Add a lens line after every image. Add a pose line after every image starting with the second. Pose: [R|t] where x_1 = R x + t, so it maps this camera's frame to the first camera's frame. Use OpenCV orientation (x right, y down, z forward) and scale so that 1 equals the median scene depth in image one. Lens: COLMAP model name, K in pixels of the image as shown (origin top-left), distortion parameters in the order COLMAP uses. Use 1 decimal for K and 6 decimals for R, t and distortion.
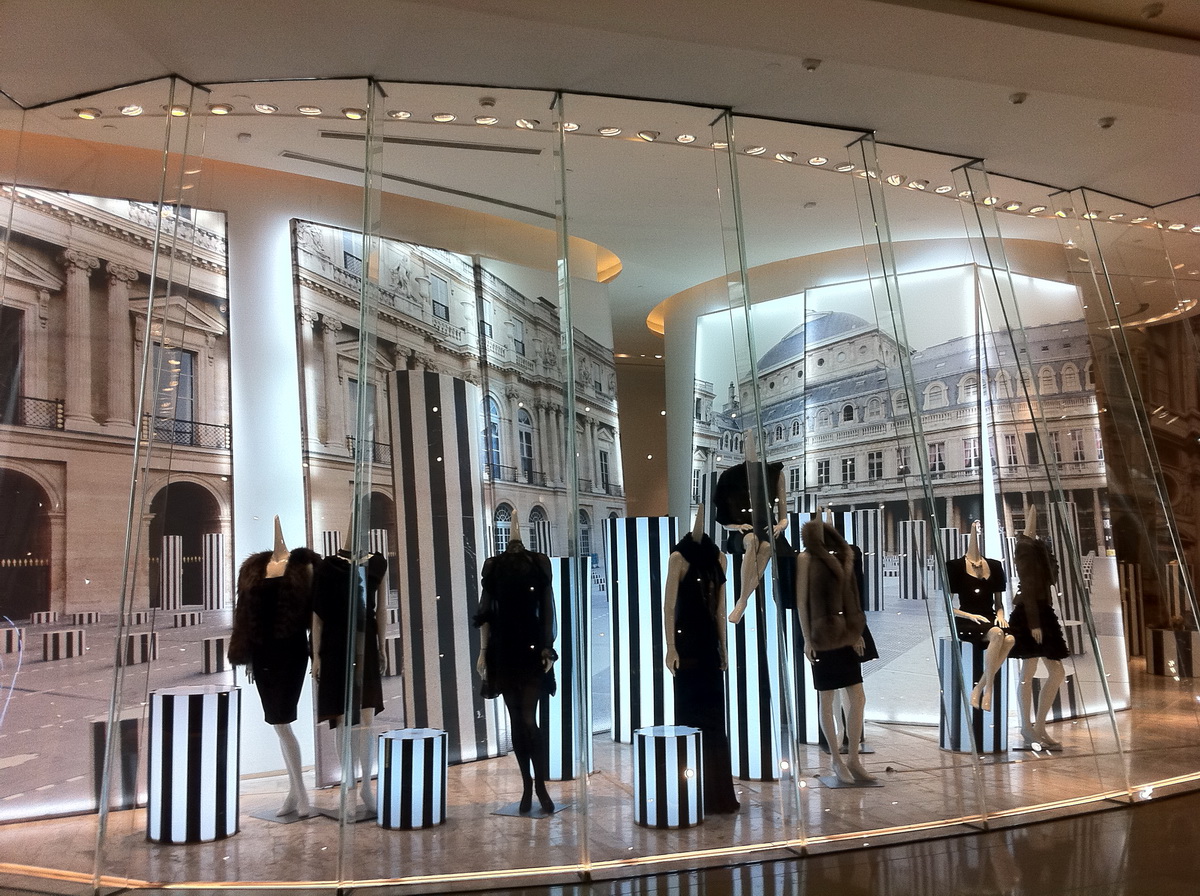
lens RADIAL K [[1166.9, 0, 600.0], [0, 1166.9, 448.0], [0, 0, 1]] dist [0.002787, -0.143852]
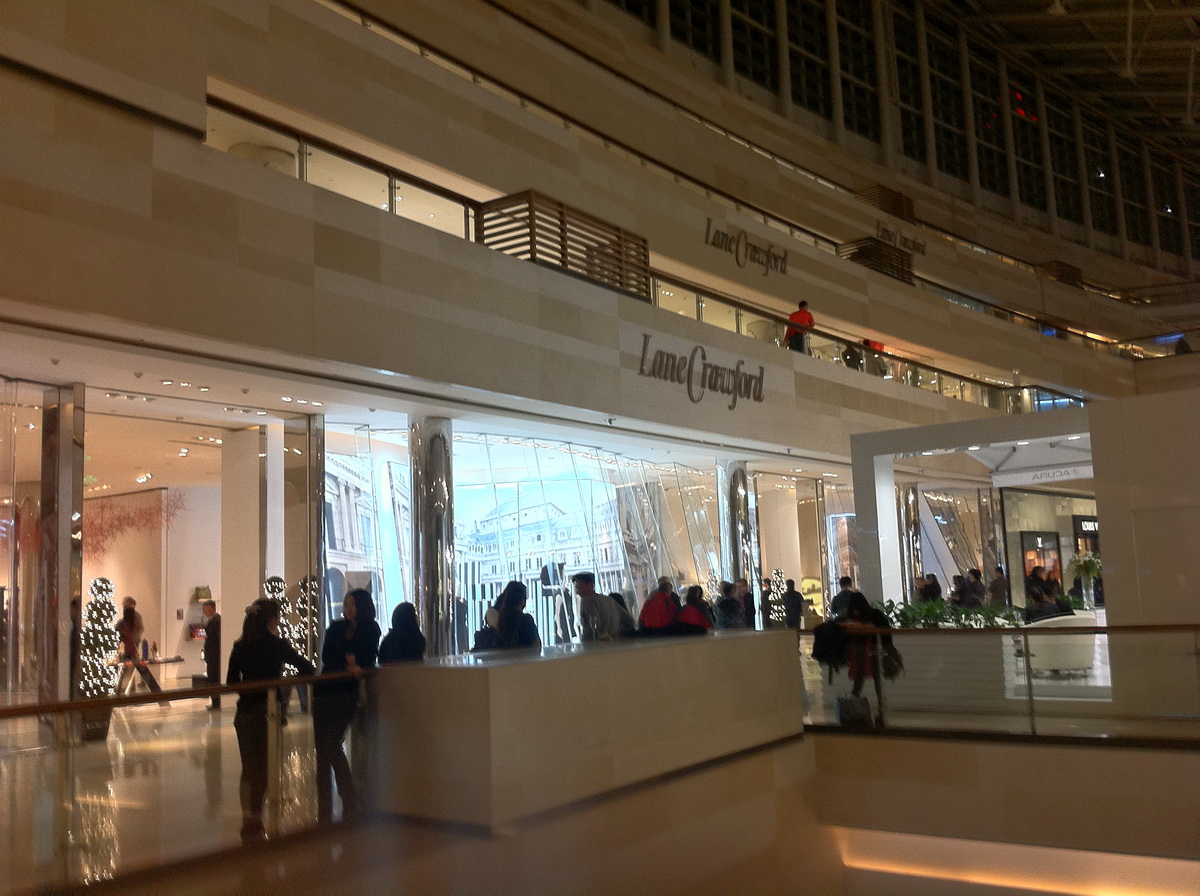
lens RADIAL K [[1166.9, 0, 600.0], [0, 1166.9, 448.0], [0, 0, 1]] dist [0.002787, -0.143852]
pose [[0.814397, 0.057922, 0.577410, -1.305406], [-0.027581, 0.997745, -0.061185, -0.087675], [-0.579652, 0.033904, 0.814158, -1.224448]]
